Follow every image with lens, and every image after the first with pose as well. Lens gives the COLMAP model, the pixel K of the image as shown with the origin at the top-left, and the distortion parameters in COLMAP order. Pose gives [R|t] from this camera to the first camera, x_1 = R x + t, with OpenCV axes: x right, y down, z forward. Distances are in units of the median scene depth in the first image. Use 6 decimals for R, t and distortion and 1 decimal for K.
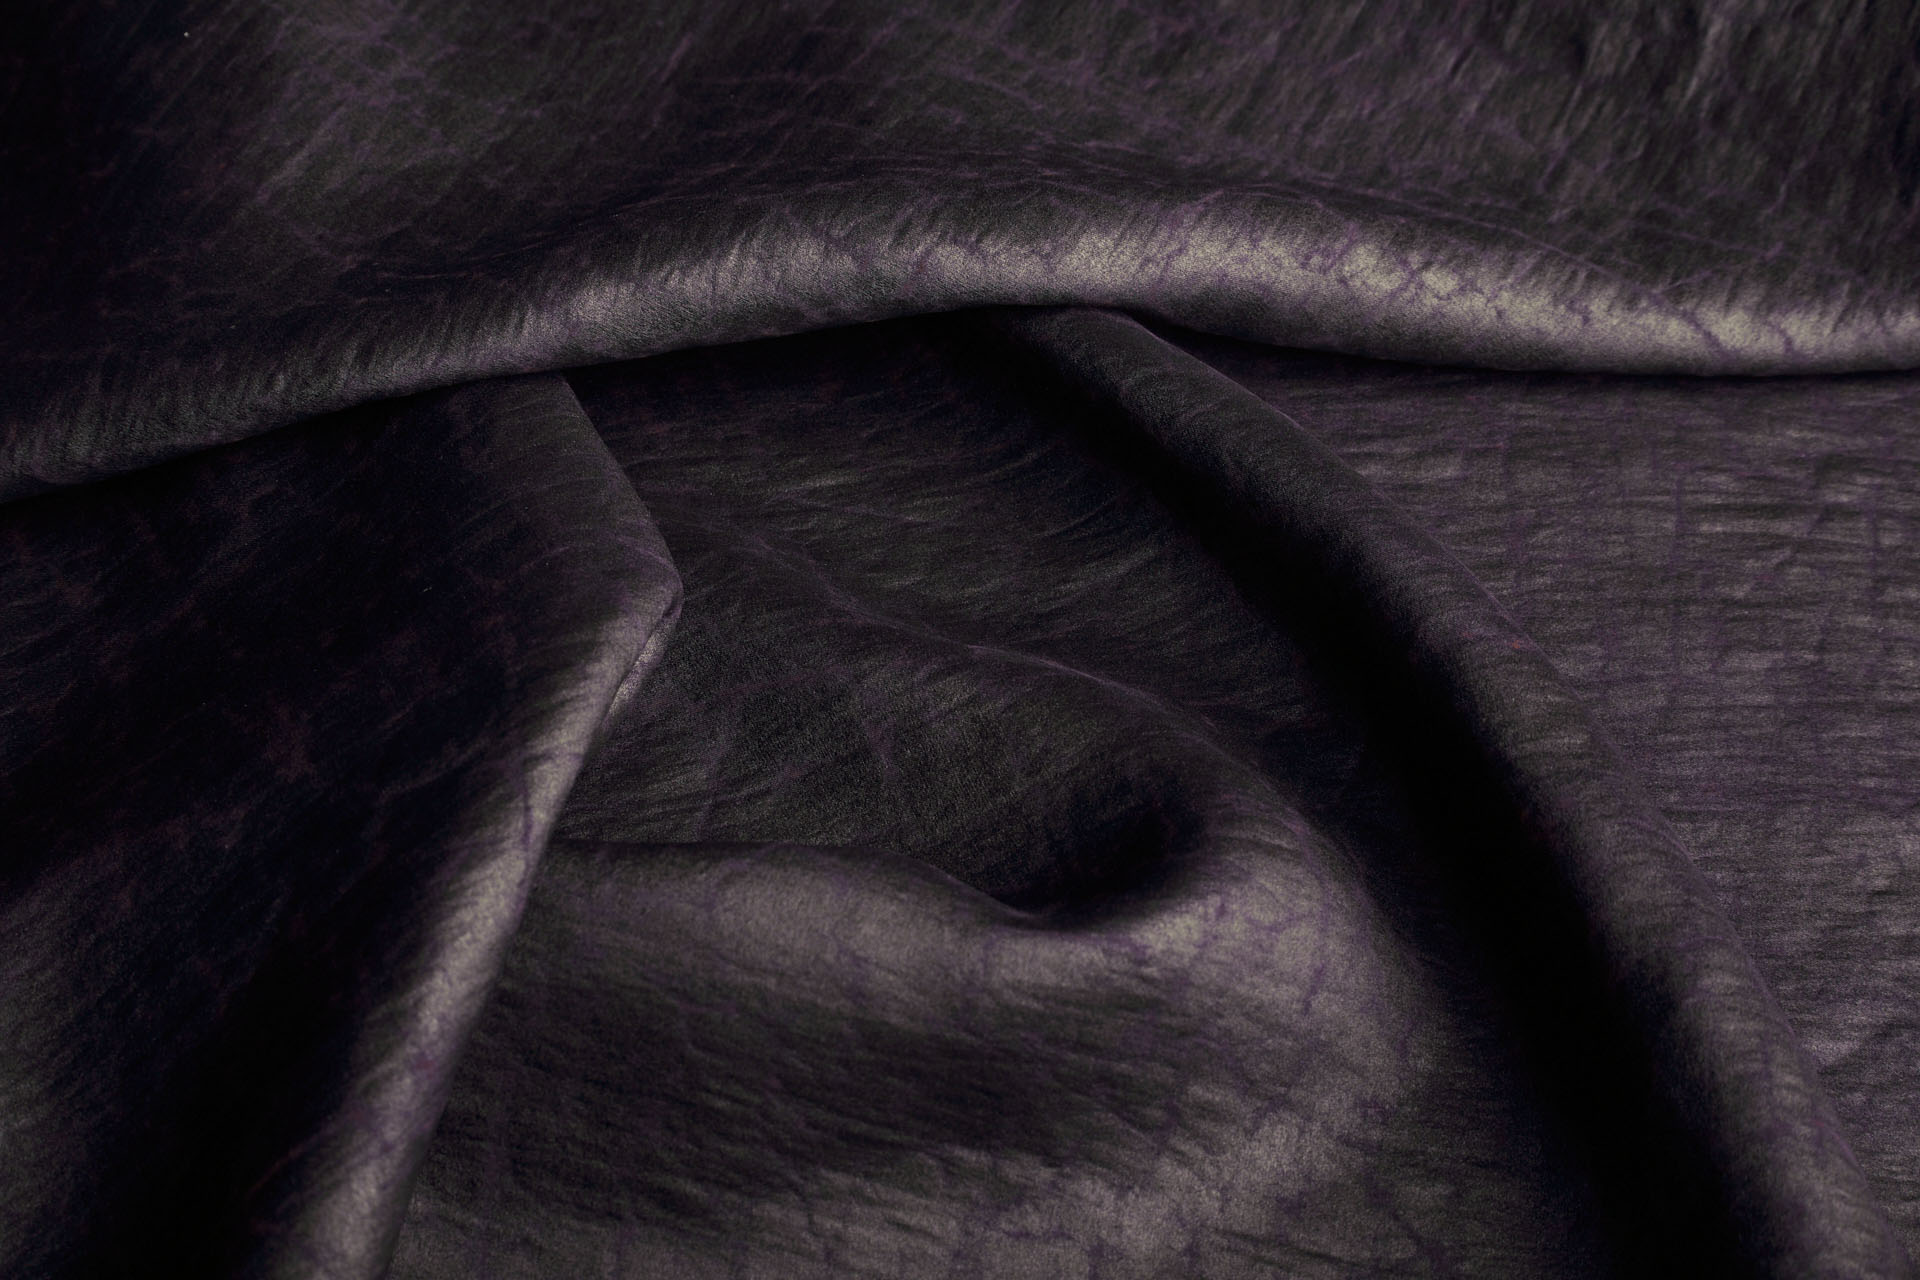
lens RADIAL K [[3412.8, 0, 960.0], [0, 3412.8, 640.0], [0, 0, 1]] dist [-0.157760, -0.050225]
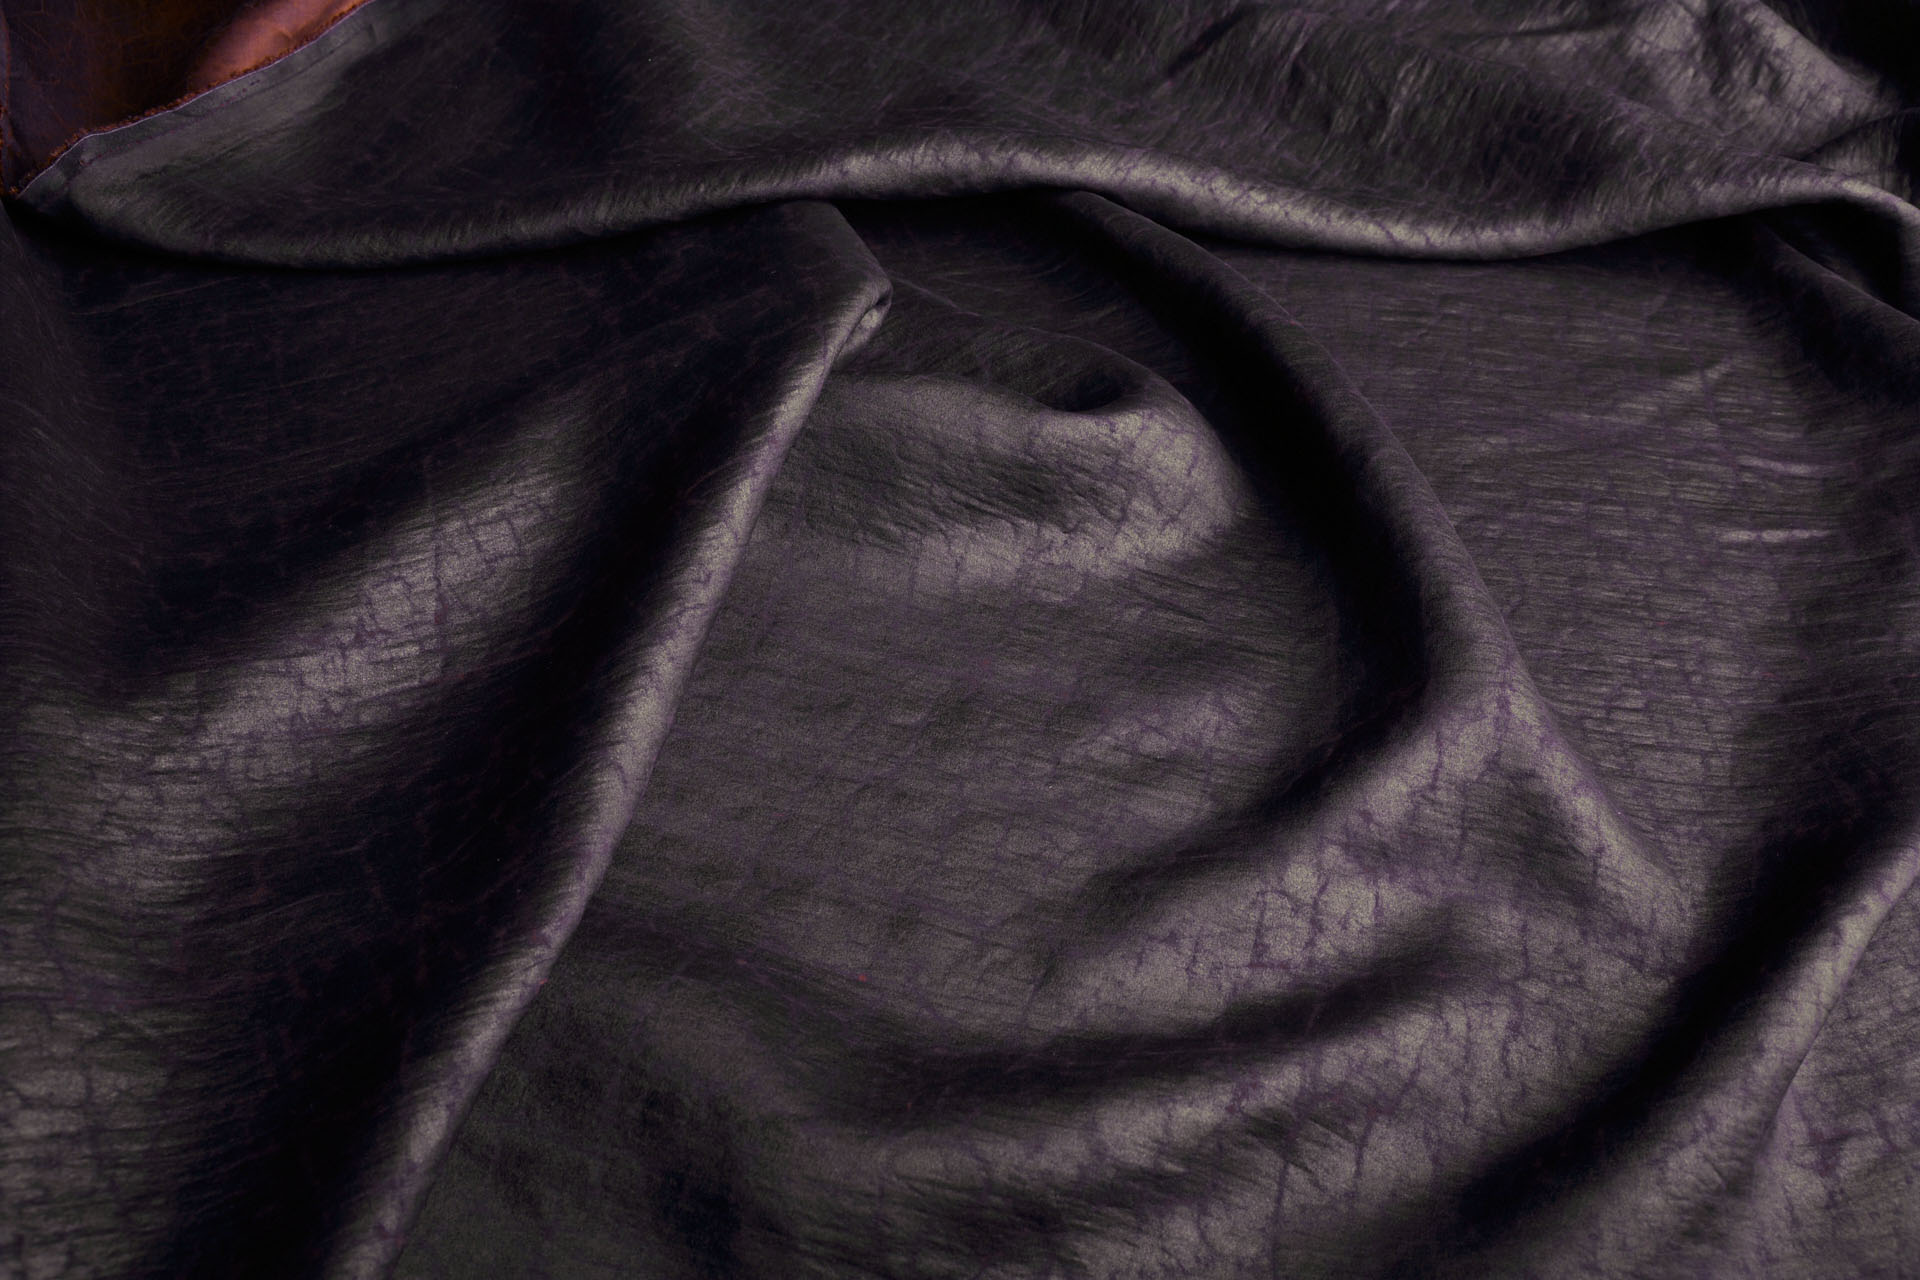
lens RADIAL K [[2119.3, 0, 960.0], [0, 2119.3, 640.0], [0, 0, 1]] dist [0.007190, -0.032630]
pose [[0.998680, 0.048144, 0.017908, -0.050872], [-0.045252, 0.989569, -0.136767, 0.353695], [-0.024306, 0.135776, 0.990441, -0.242004]]
